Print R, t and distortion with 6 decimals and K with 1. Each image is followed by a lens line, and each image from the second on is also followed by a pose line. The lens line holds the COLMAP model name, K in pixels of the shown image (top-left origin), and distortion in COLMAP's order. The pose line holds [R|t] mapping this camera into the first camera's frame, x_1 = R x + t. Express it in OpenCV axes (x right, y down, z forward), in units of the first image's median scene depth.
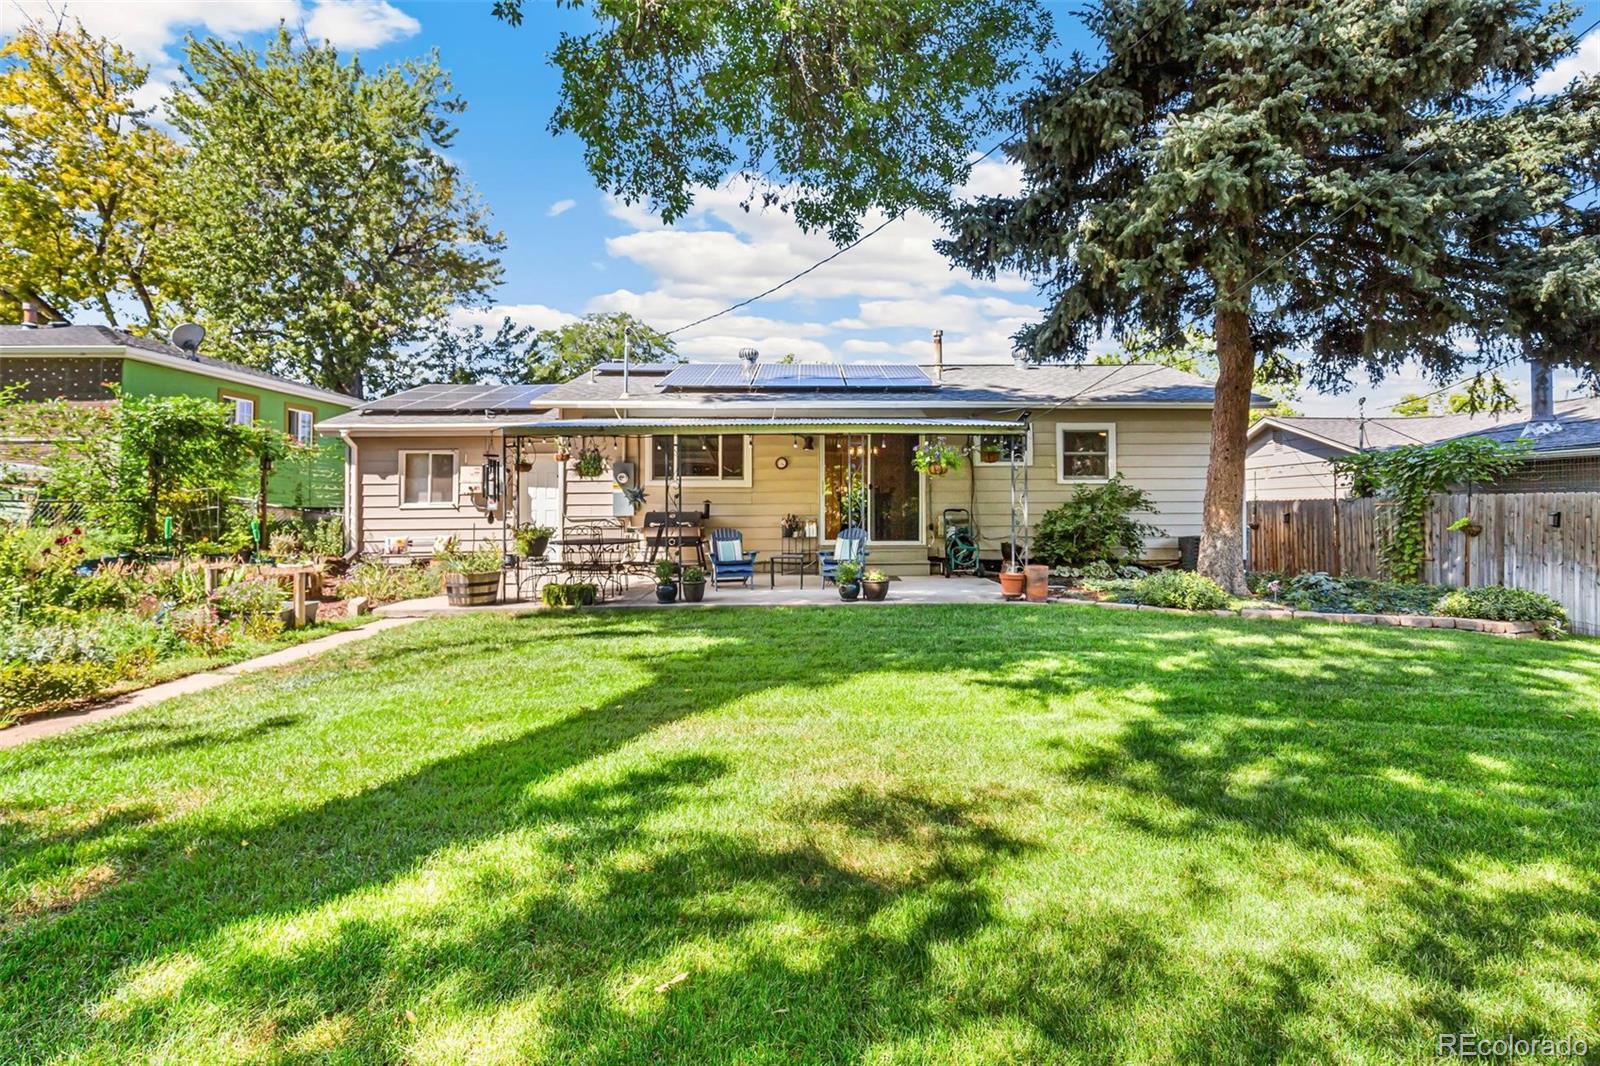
lens RADIAL K [[733.3, 0, 803.9], [0, 733.3, 469.1], [0, 0, 1]] dist [0.002092, -0.000139]
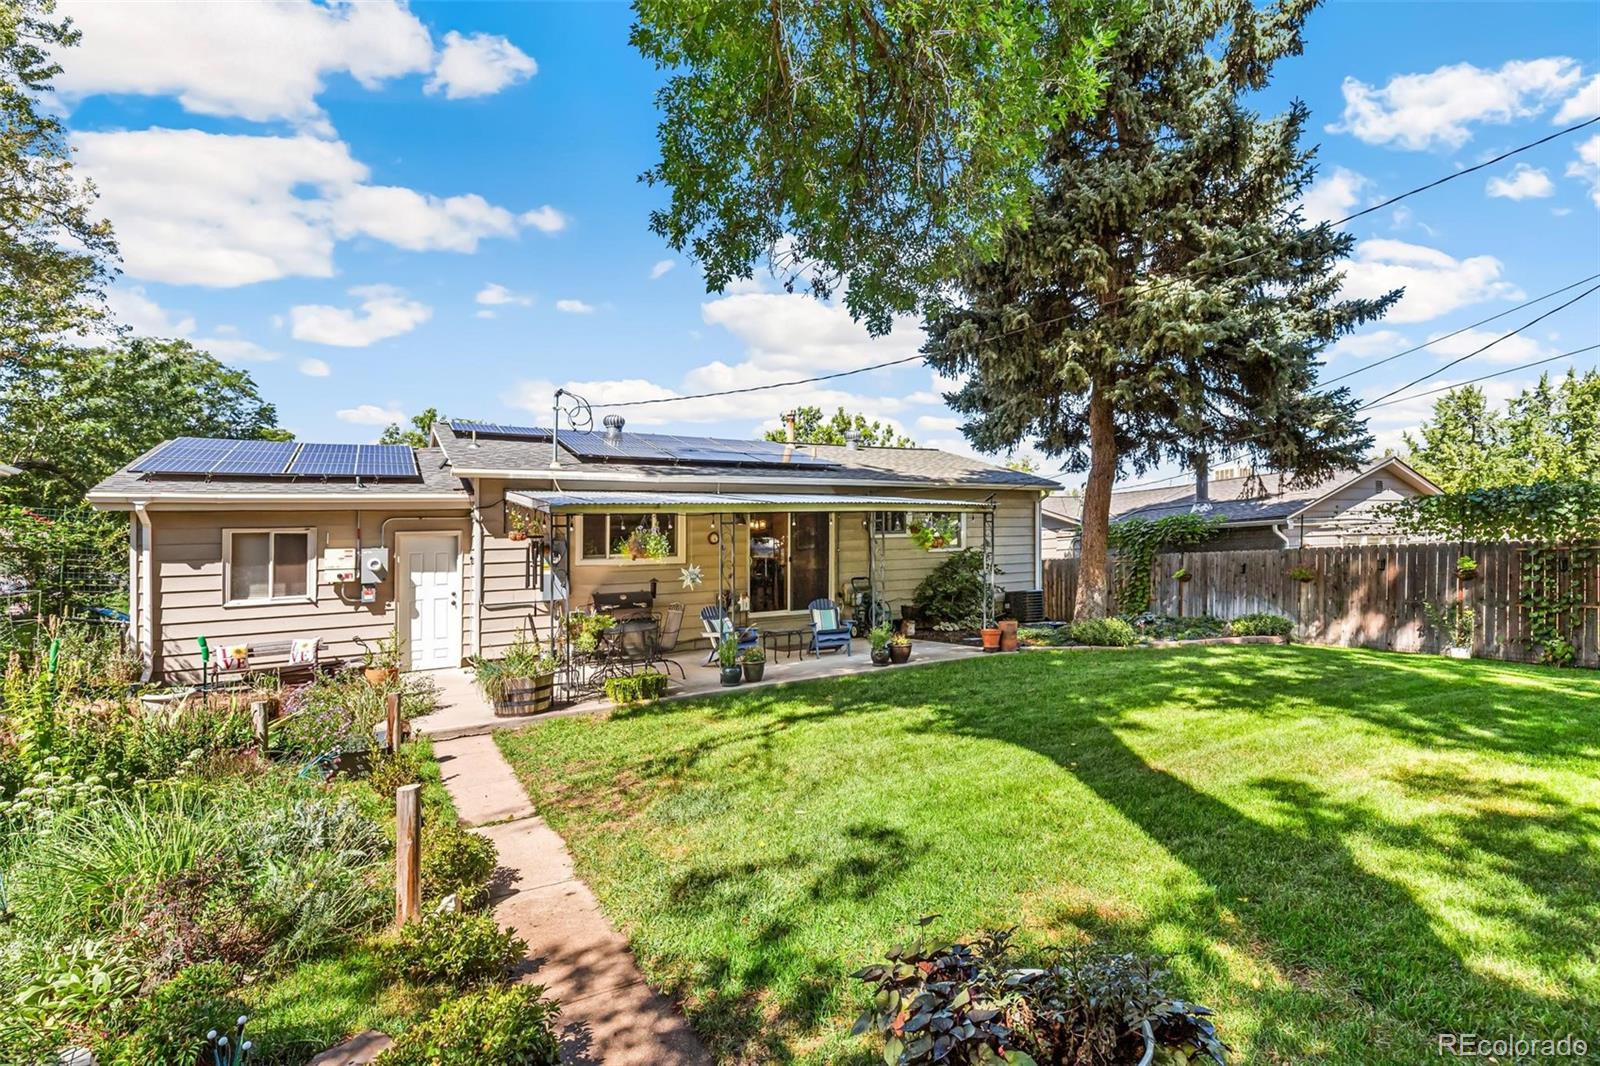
lens RADIAL K [[733.1, 0, 795.5], [0, 733.1, 555.5], [0, 0, 1]] dist [0.000786, 0.000549]
pose [[0.880239, -0.026615, 0.473784, -0.402297], [0.014028, 0.999449, 0.030081, -0.013371], [-0.474323, -0.019833, 0.880127, 0.075095]]
